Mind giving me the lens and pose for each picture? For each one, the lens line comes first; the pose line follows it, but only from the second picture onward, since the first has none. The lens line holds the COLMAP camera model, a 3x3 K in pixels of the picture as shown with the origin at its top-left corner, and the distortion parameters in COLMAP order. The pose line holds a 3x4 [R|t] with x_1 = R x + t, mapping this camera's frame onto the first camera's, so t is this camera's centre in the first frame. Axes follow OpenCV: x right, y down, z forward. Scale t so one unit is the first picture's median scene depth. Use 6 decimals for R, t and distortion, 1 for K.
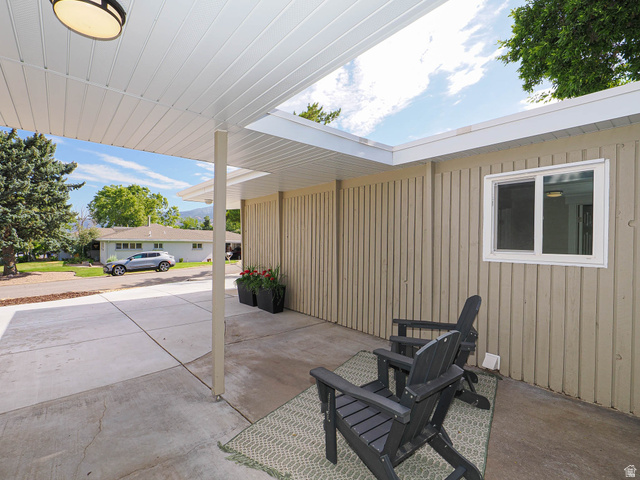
lens RADIAL K [[306.2, 0, 306.9], [0, 306.2, 240.6], [0, 0, 1]] dist [-0.006325, -0.001377]
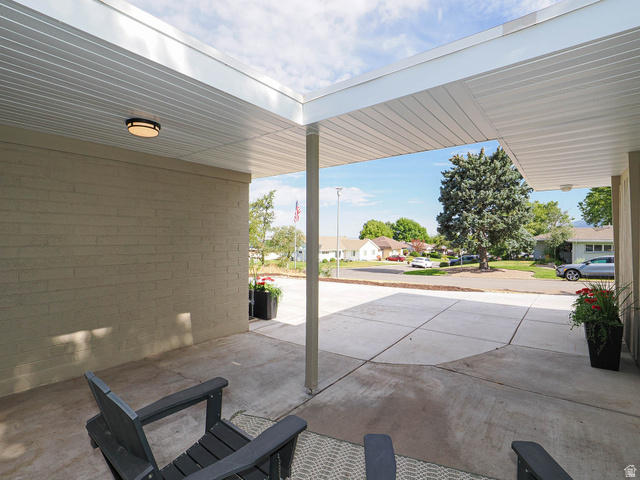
lens RADIAL K [[306.2, 0, 318.6], [0, 306.2, 238.7], [0, 0, 1]] dist [-0.006325, -0.001377]
pose [[0.225305, -0.007333, -0.974261, 0.255447], [-0.002086, 0.999966, -0.008008, 0.001216], [0.974286, 0.003837, 0.225282, 0.275815]]
